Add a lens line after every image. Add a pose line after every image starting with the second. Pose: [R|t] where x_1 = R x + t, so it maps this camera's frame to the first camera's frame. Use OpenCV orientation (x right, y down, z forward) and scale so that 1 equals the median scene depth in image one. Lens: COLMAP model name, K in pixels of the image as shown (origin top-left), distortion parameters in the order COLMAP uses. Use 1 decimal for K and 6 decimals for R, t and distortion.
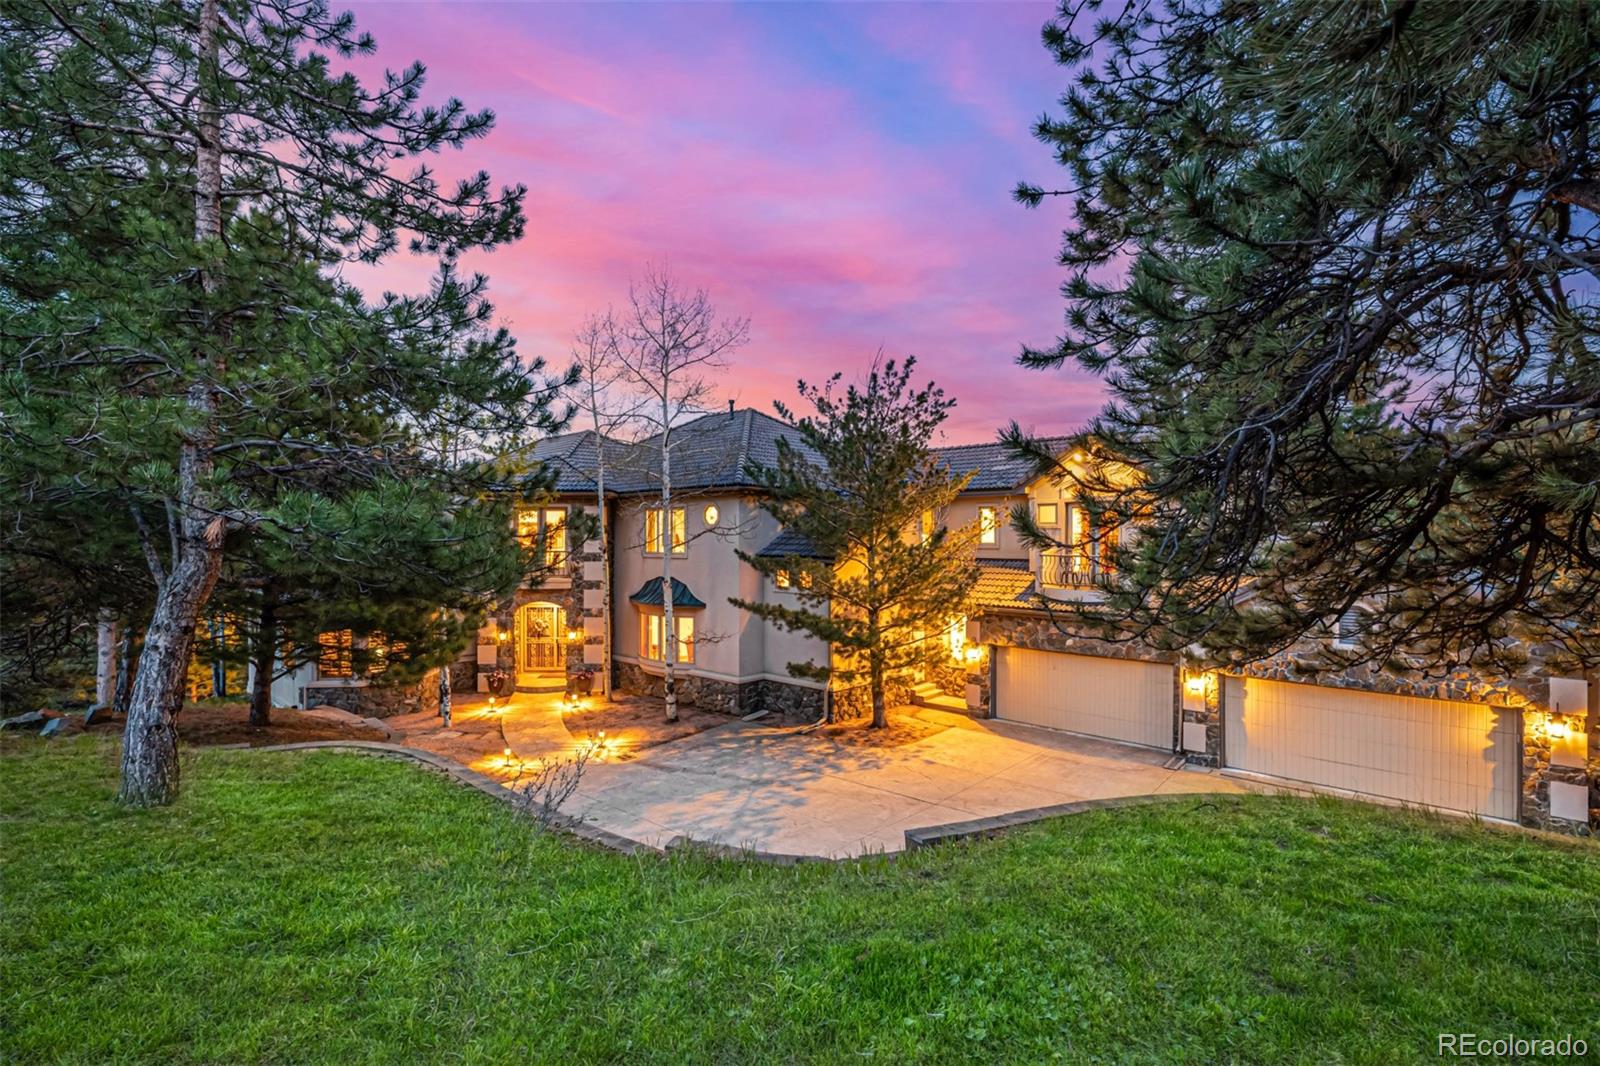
lens RADIAL K [[756.5, 0, 801.1], [0, 756.5, 536.3], [0, 0, 1]] dist [-0.002938, 0.000353]
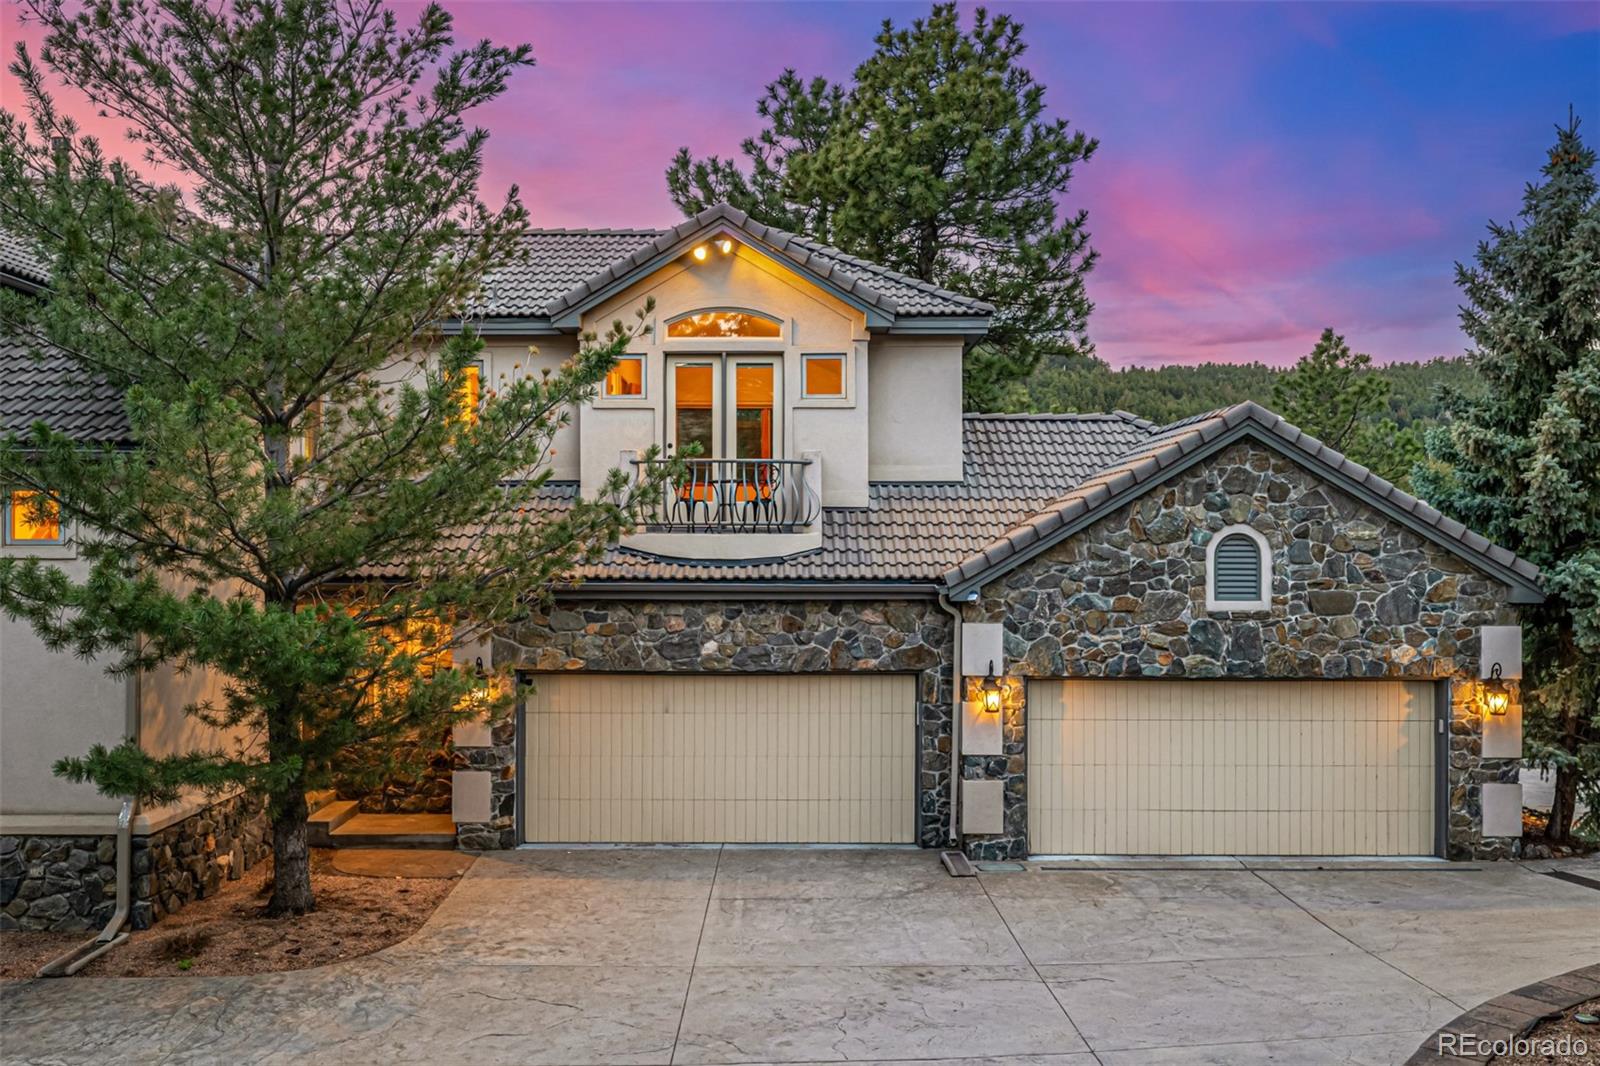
lens RADIAL K [[1386.3, 0, 795.8], [0, 1386.3, 533.3], [0, 0, 1]] dist [0.000009, 0.007832]
pose [[0.731210, 0.001638, 0.682150, -0.179129], [-0.000101, 0.999997, -0.002294, 0.071503], [-0.682152, 0.001608, 0.731209, 0.344561]]
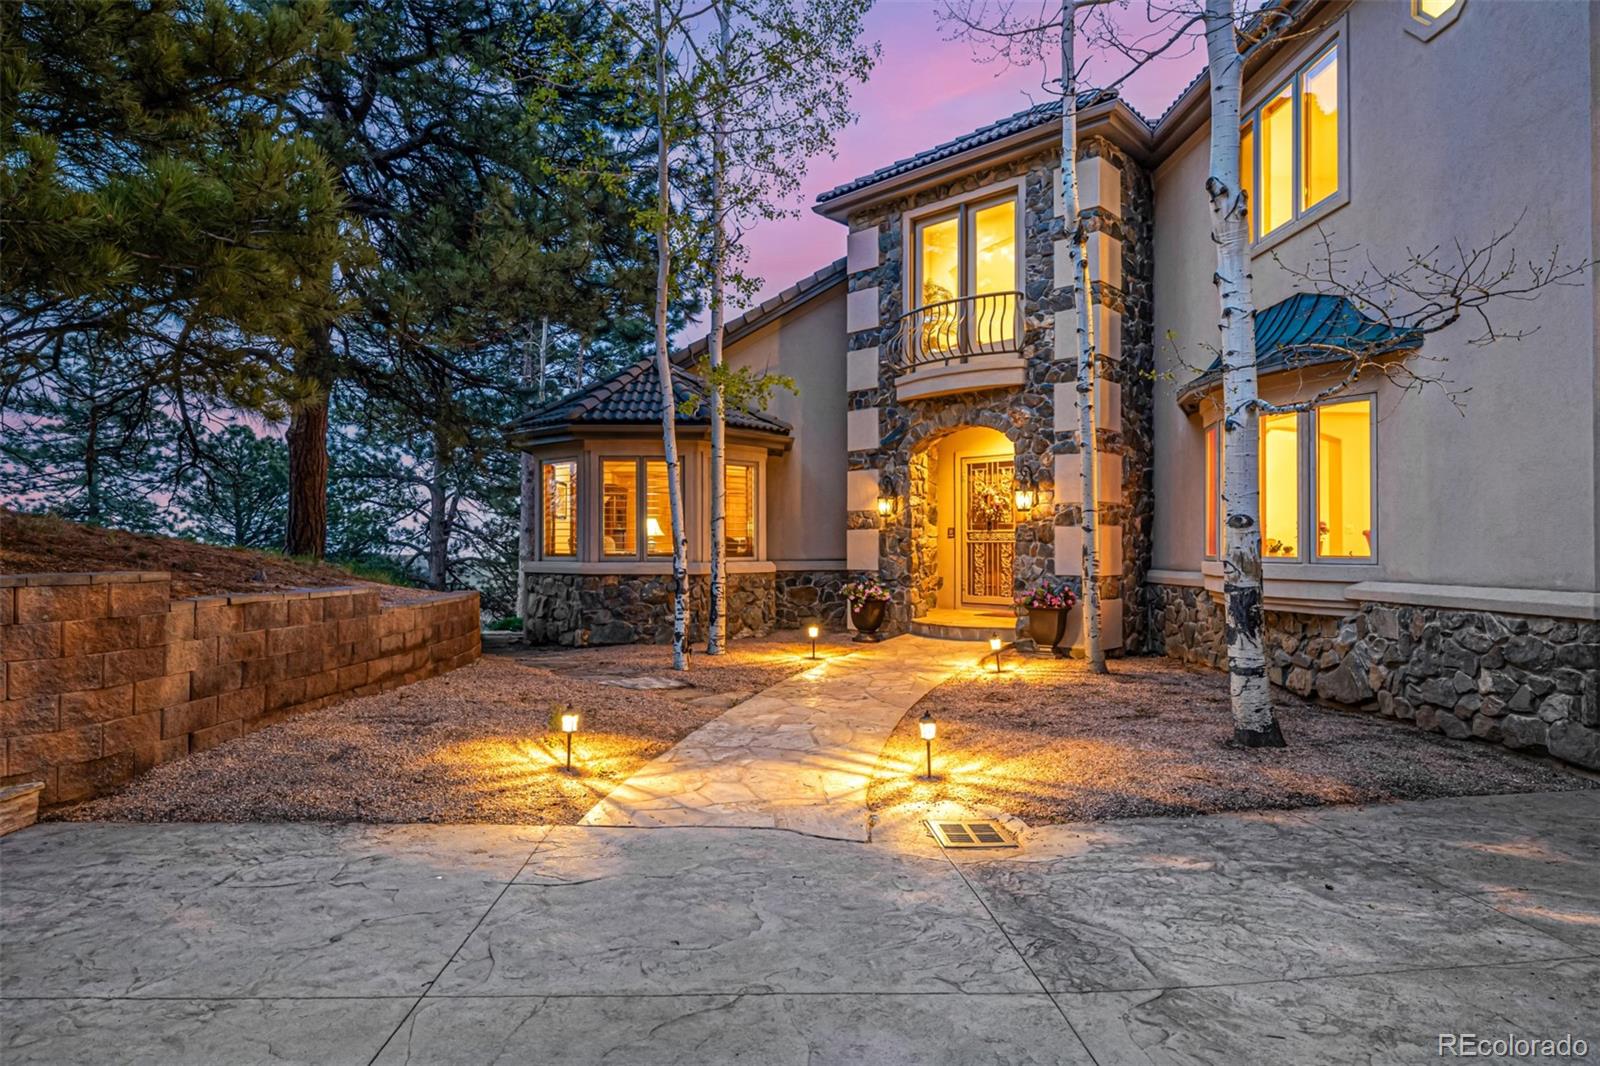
lens RADIAL K [[904.2, 0, 796.6], [0, 904.2, 532.7], [0, 0, 1]] dist [-0.001606, -0.000901]
pose [[0.710065, -0.006616, -0.704105, -0.068149], [-0.004641, 0.999890, -0.014076, 0.190118], [0.704120, 0.013263, 0.709957, 0.714962]]
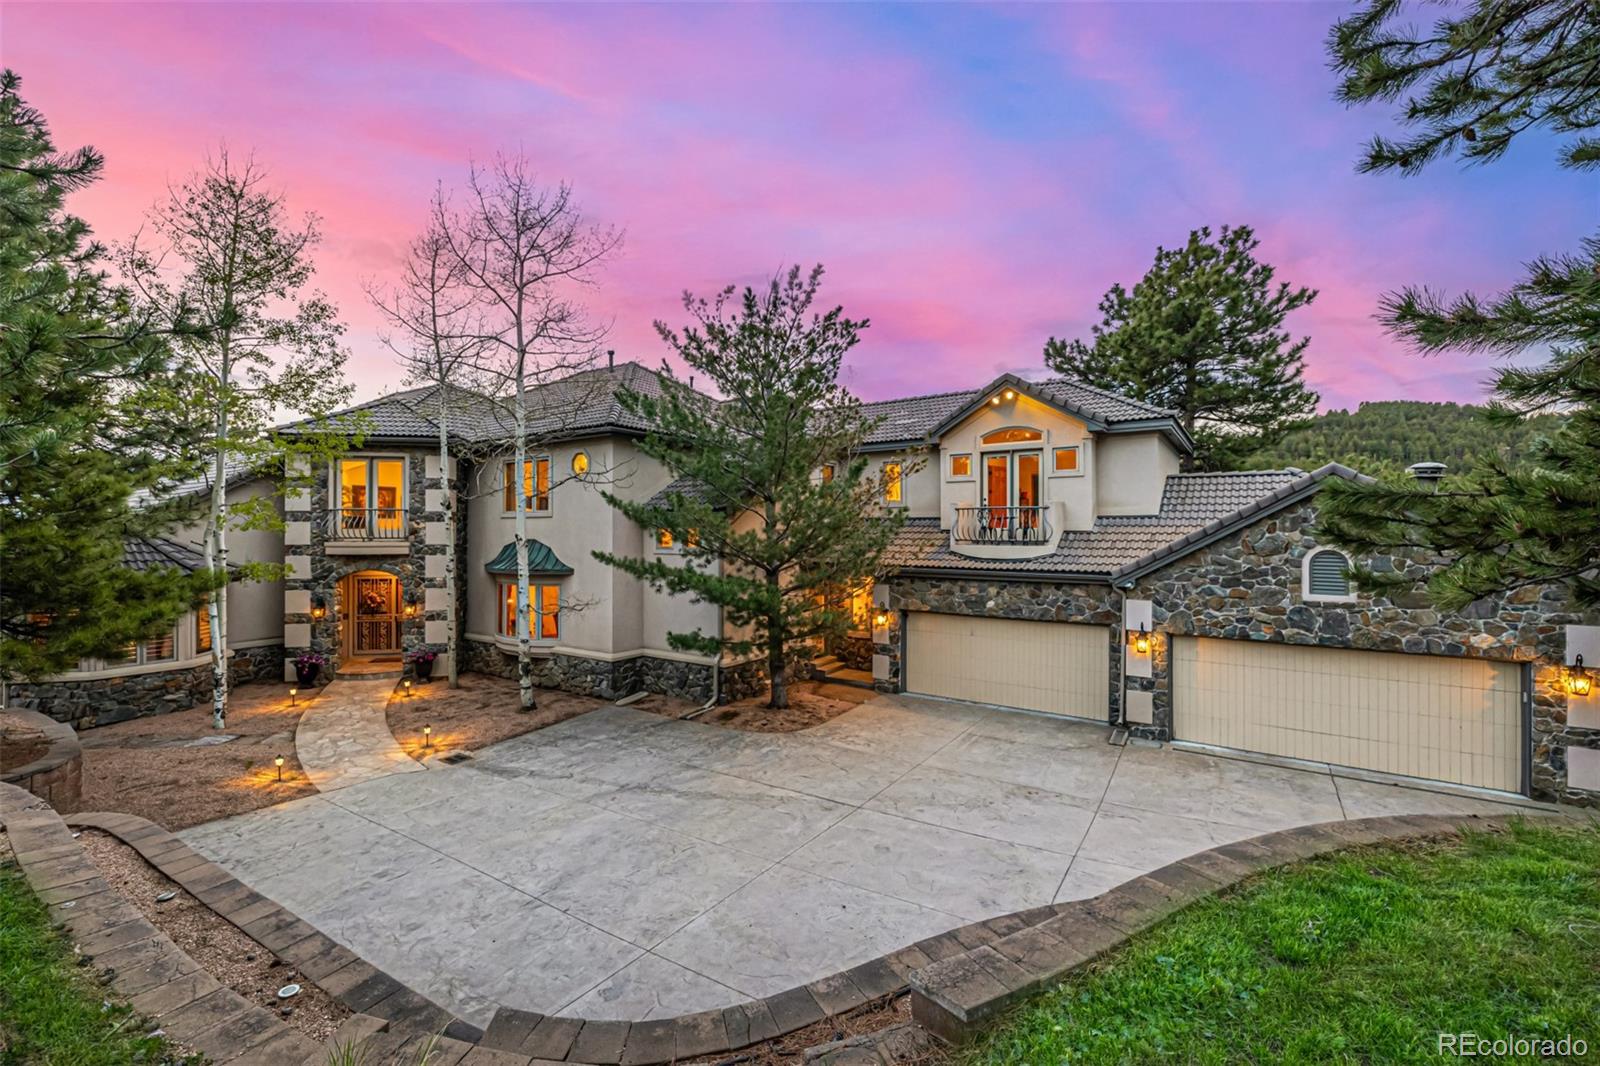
lens RADIAL K [[675.8, 0, 793.4], [0, 675.8, 529.1], [0, 0, 1]] dist [0.003714, -0.000253]
pose [[0.988771, 0.001989, 0.149423, 0.005499], [-0.001344, 0.999989, -0.004415, 0.054526], [-0.149430, 0.004164, 0.988764, 0.242581]]
